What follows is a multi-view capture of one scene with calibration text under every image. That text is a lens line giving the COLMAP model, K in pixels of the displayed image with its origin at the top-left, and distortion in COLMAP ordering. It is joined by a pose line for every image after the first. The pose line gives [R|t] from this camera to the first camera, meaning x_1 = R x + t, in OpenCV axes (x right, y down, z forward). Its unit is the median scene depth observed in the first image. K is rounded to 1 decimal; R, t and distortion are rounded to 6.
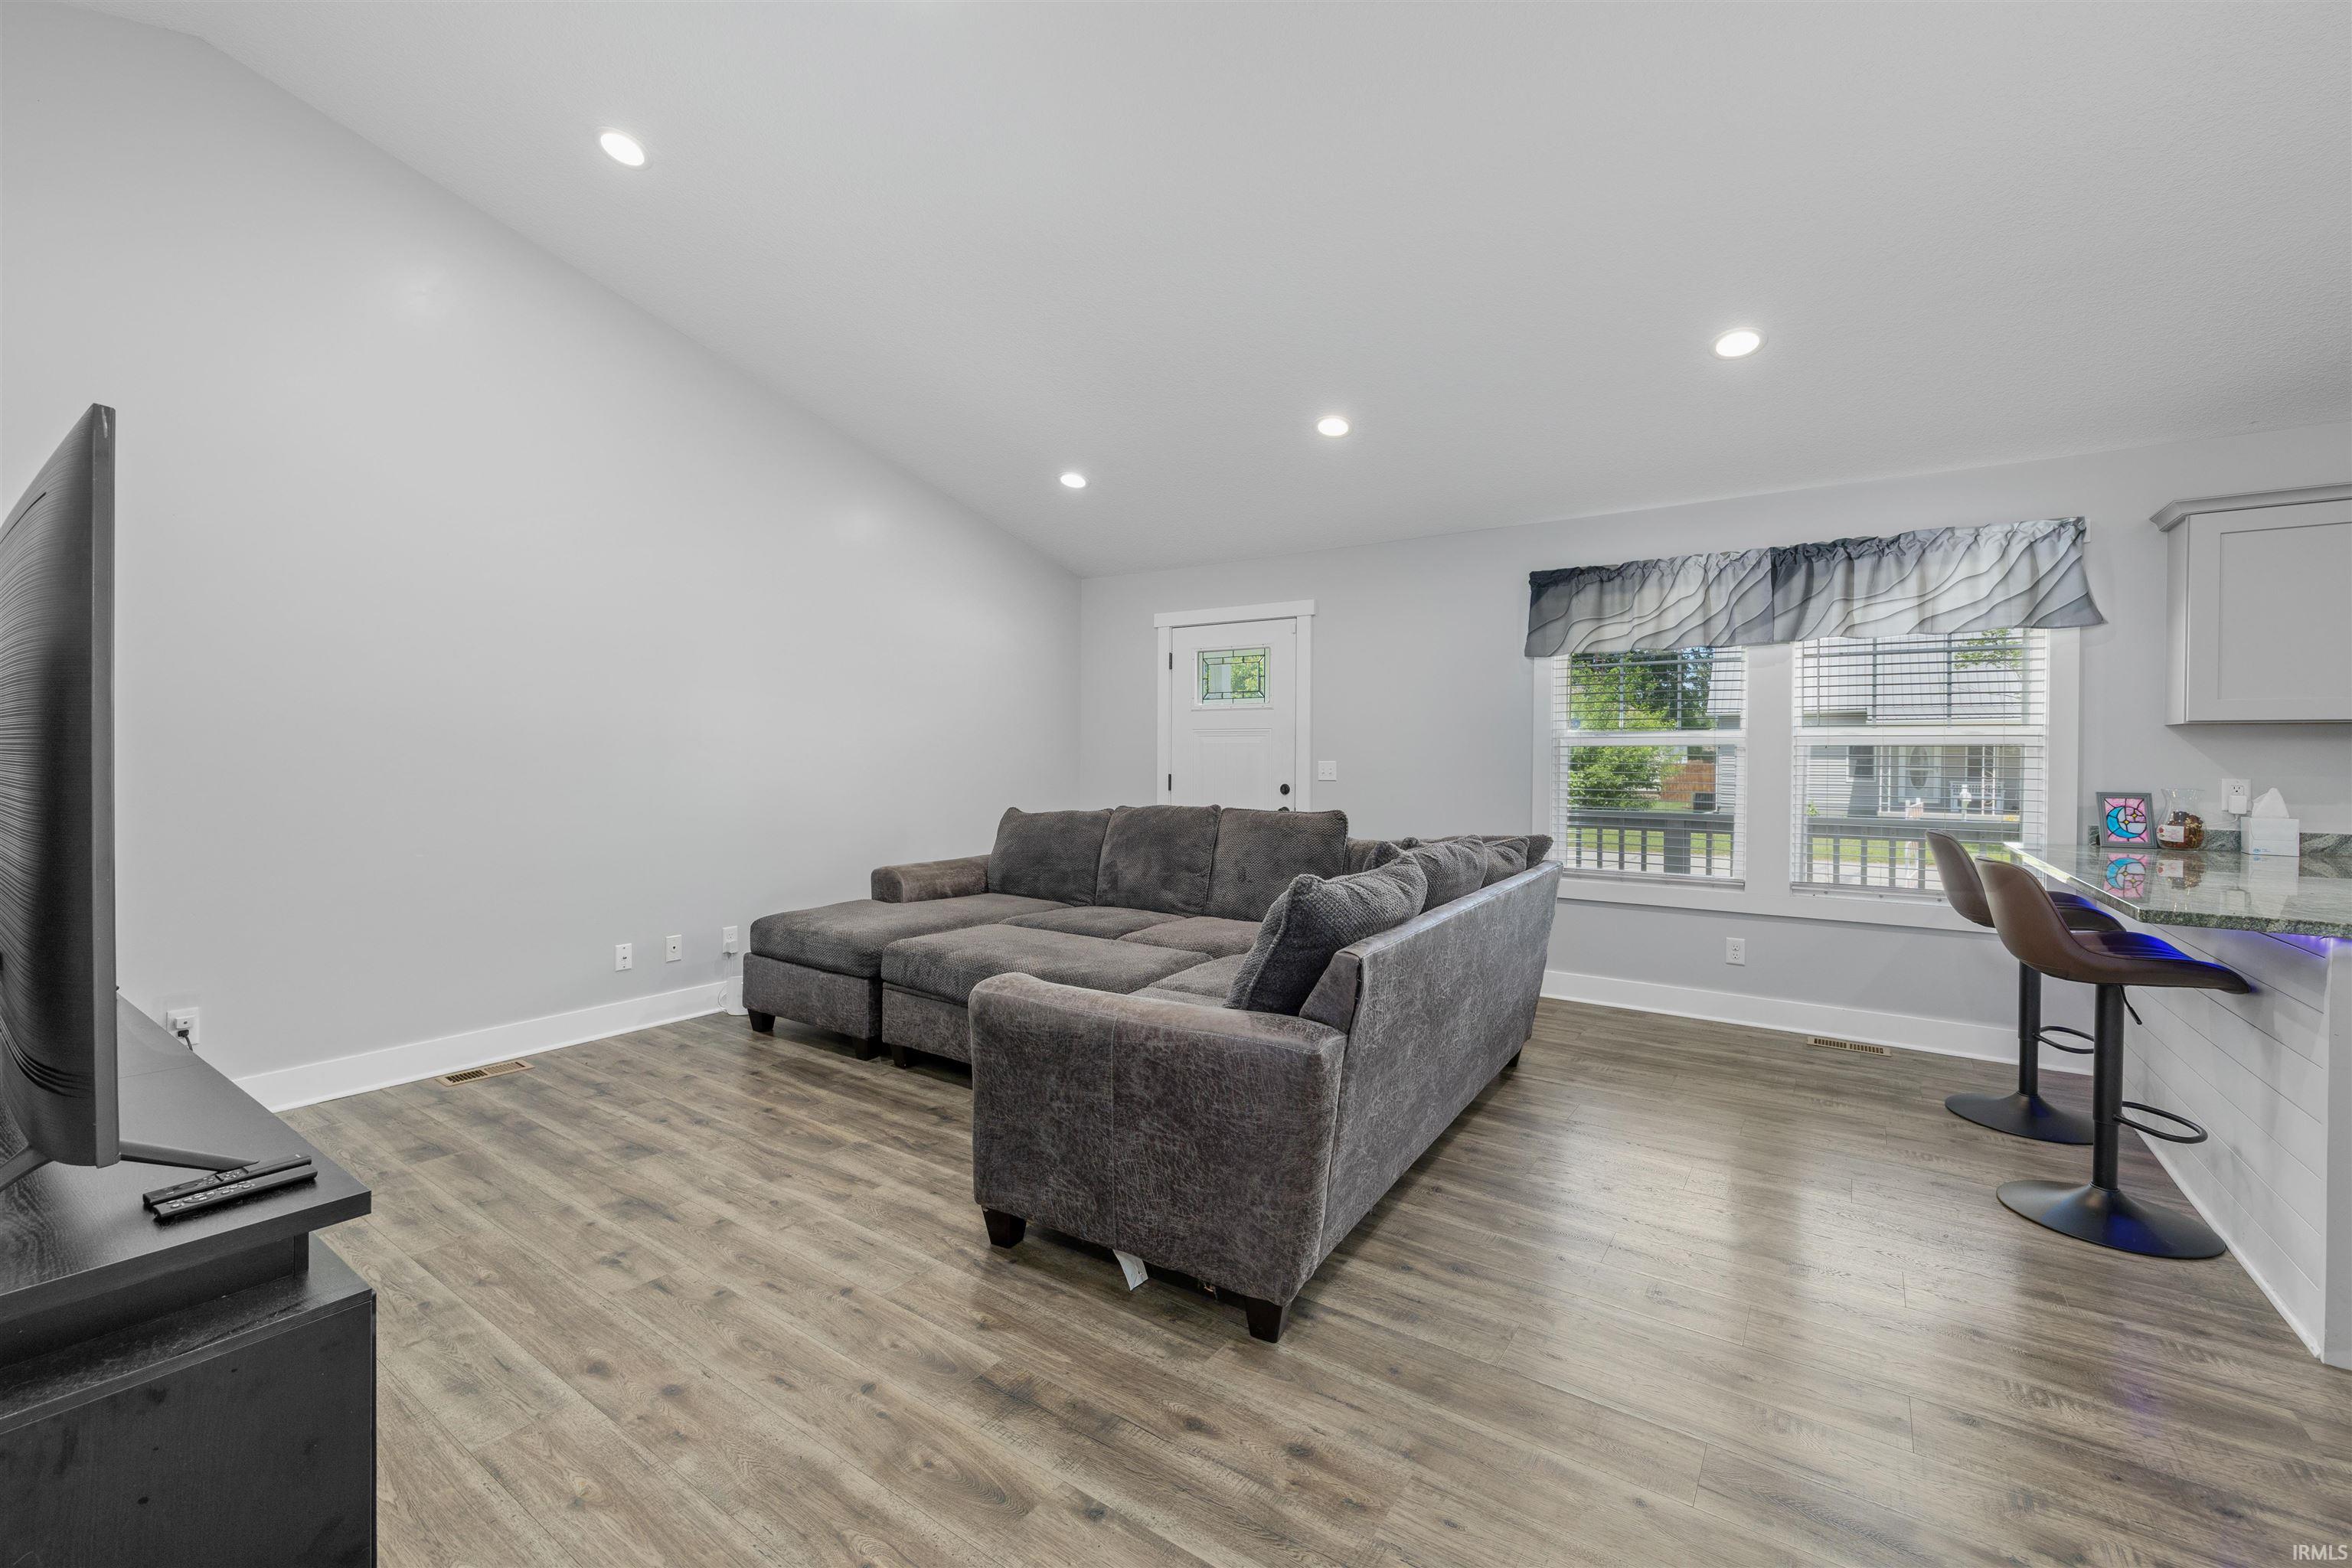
lens RADIAL K [[982.7, 0, 1175.1], [0, 982.7, 758.3], [0, 0, 1]] dist [0.002381, 0.000373]
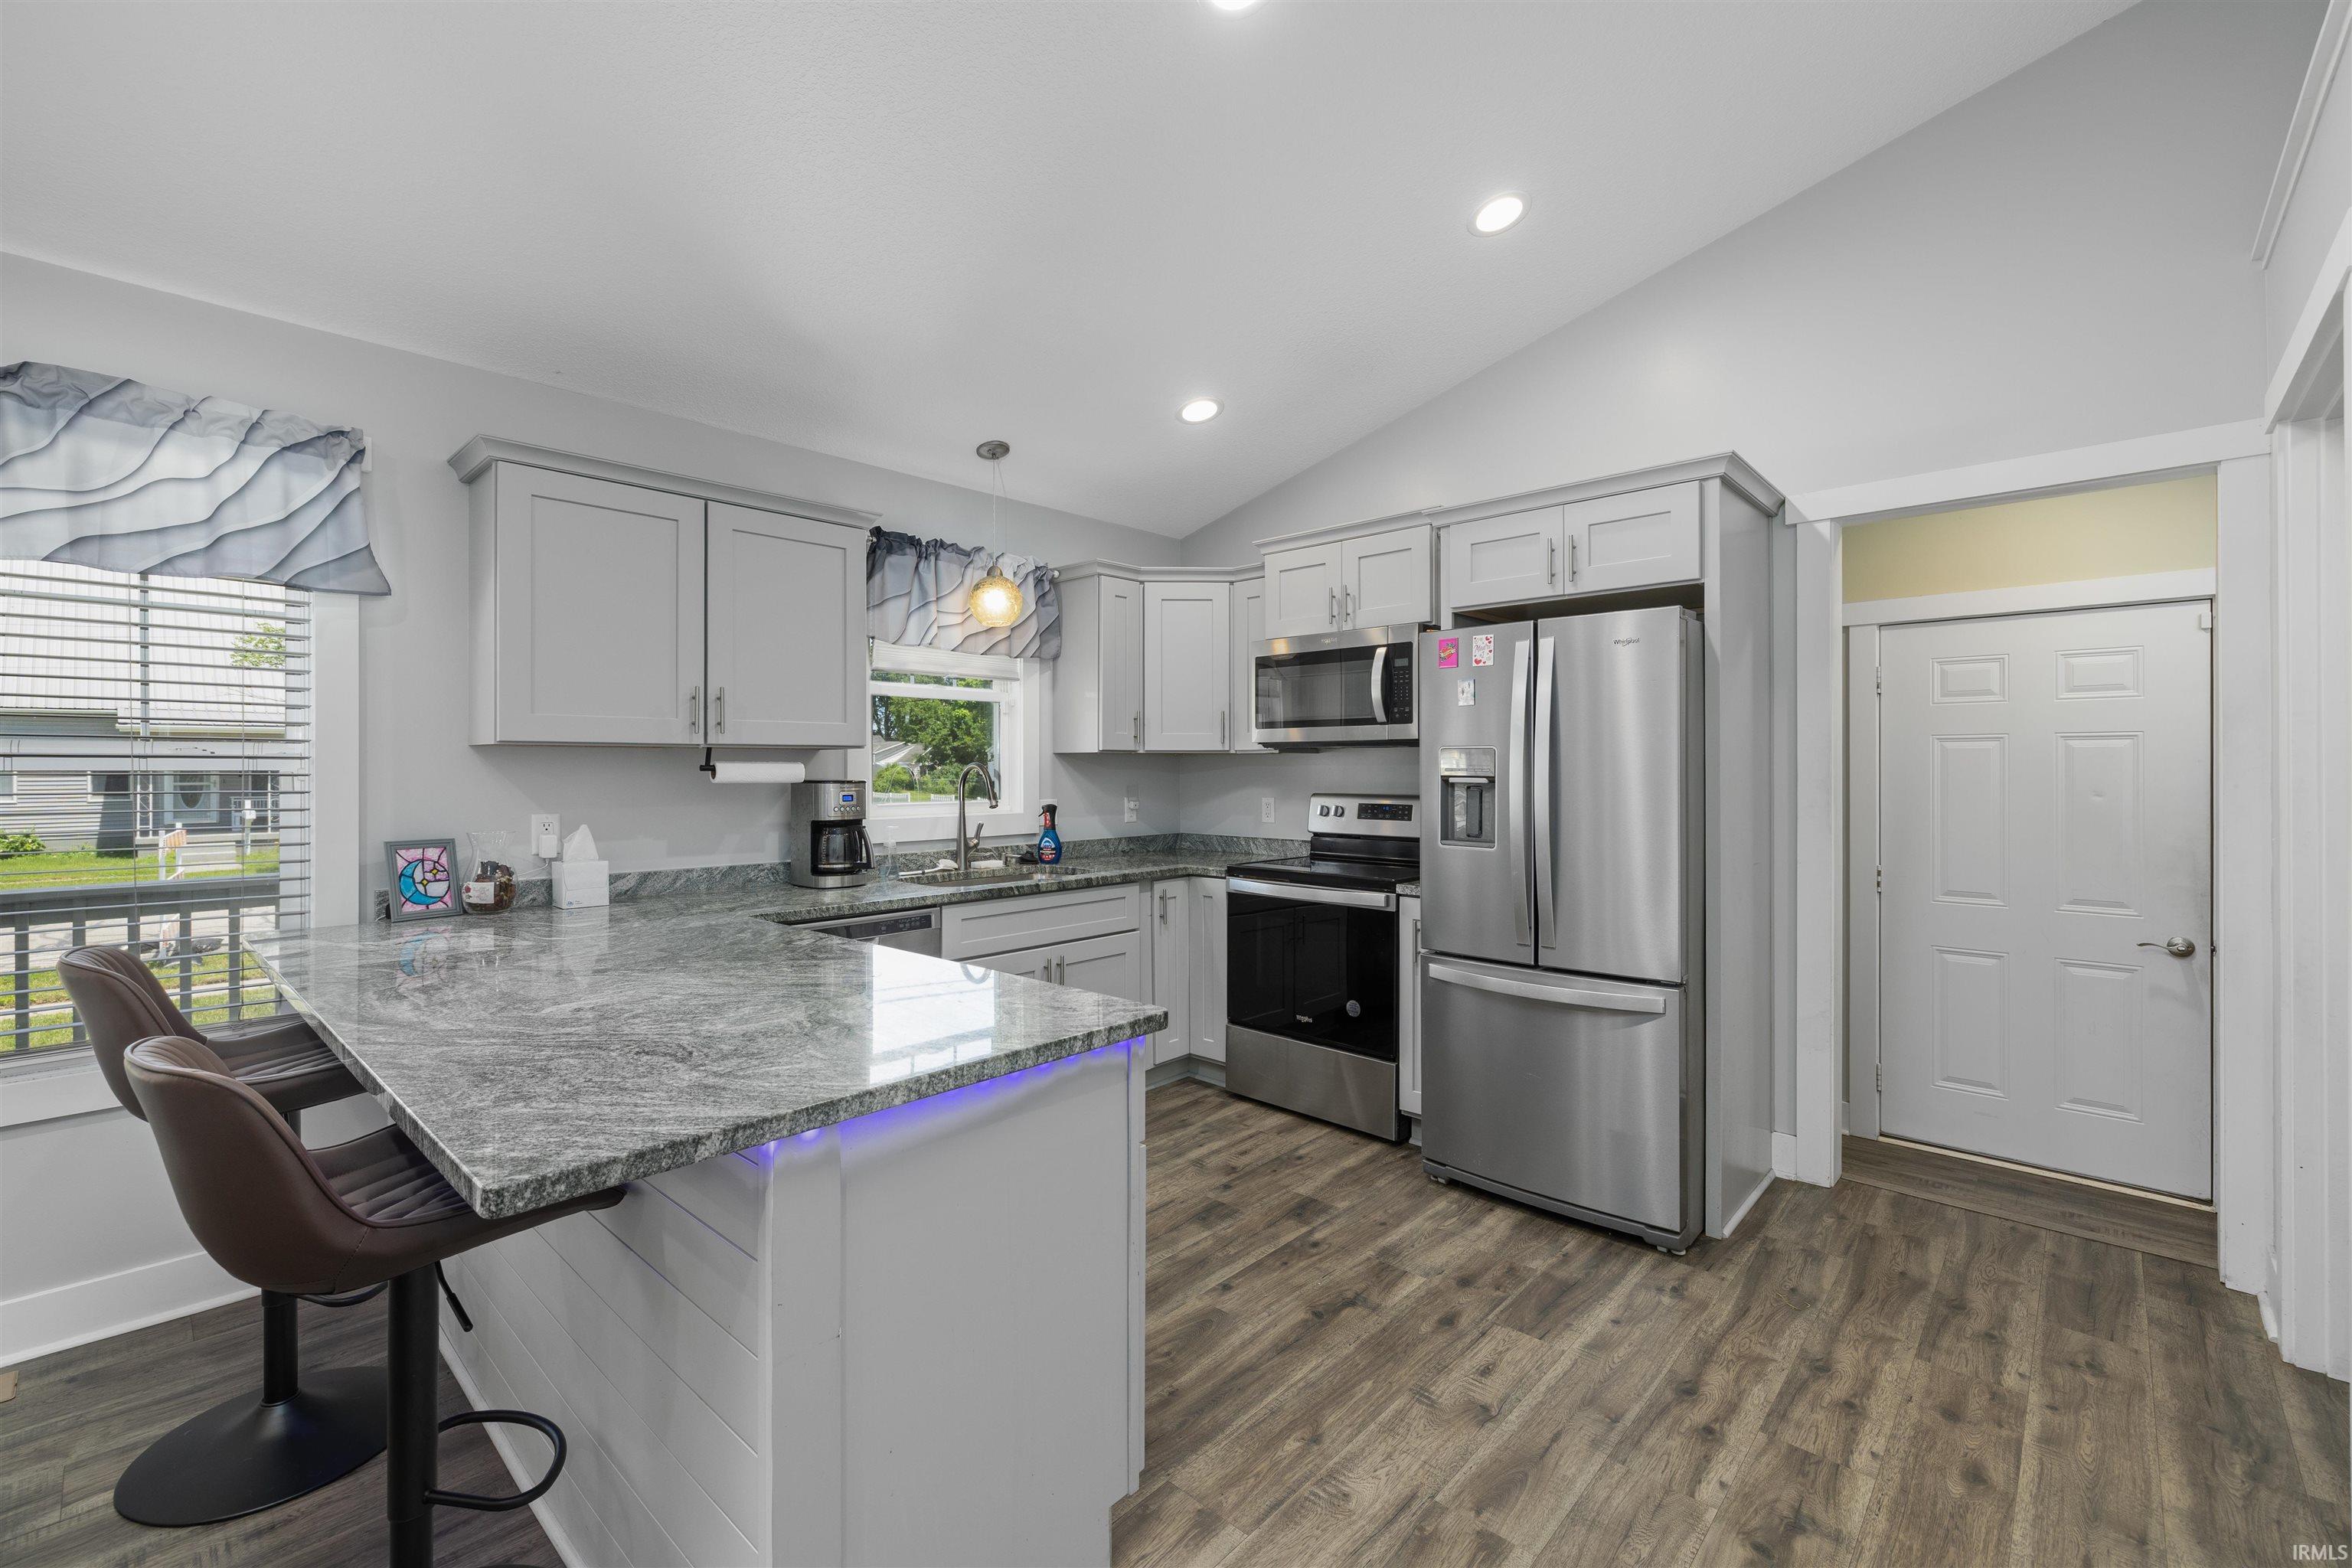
lens RADIAL K [[991.0, 0, 1167.6], [0, 991.0, 772.1], [0, 0, 1]] dist [-0.002955, 0.000044]
pose [[0.148351, -0.010000, 0.988884, 0.348805], [0.006463, 0.999937, 0.009143, -0.016774], [-0.988914, 0.005035, 0.148406, 0.372636]]
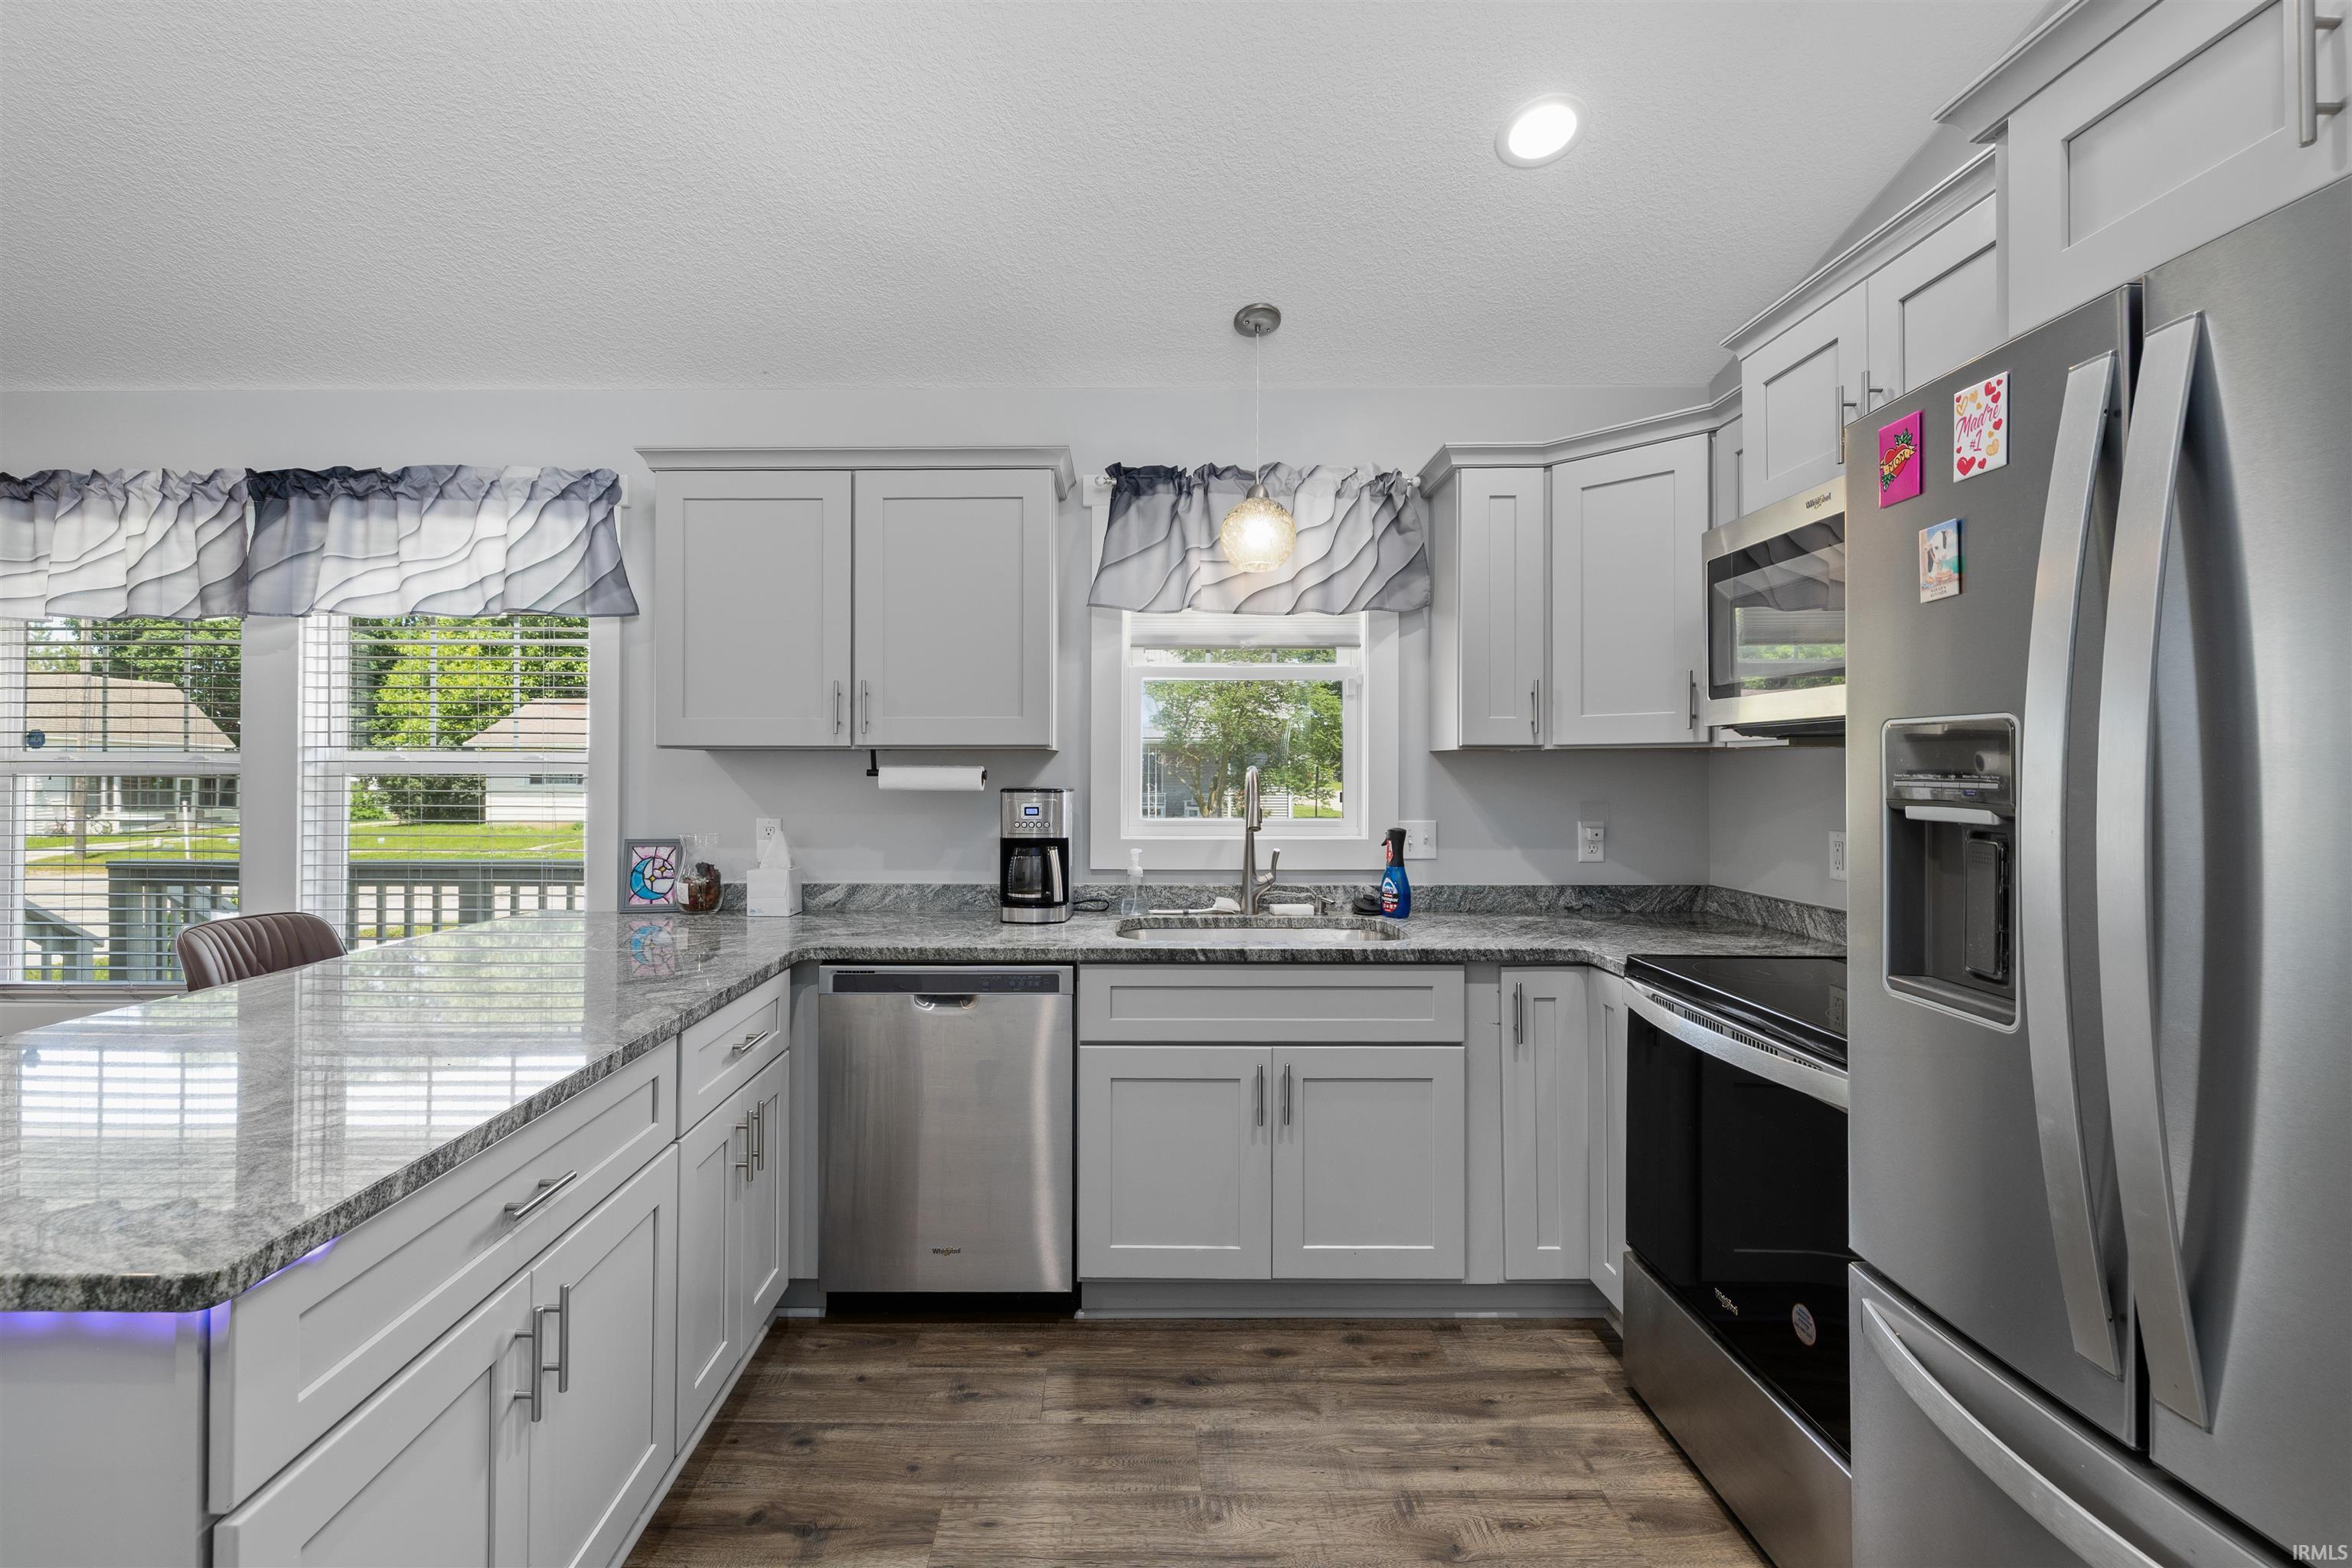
lens RADIAL K [[1041.4, 0, 1118.9], [0, 1041.4, 764.2], [0, 0, 1]] dist [-0.003273, -0.000384]
pose [[0.826809, 0.000059, 0.562482, 0.816026], [0.005823, 0.999946, -0.008665, -0.013560], [-0.562452, 0.010439, 0.826764, 0.142165]]
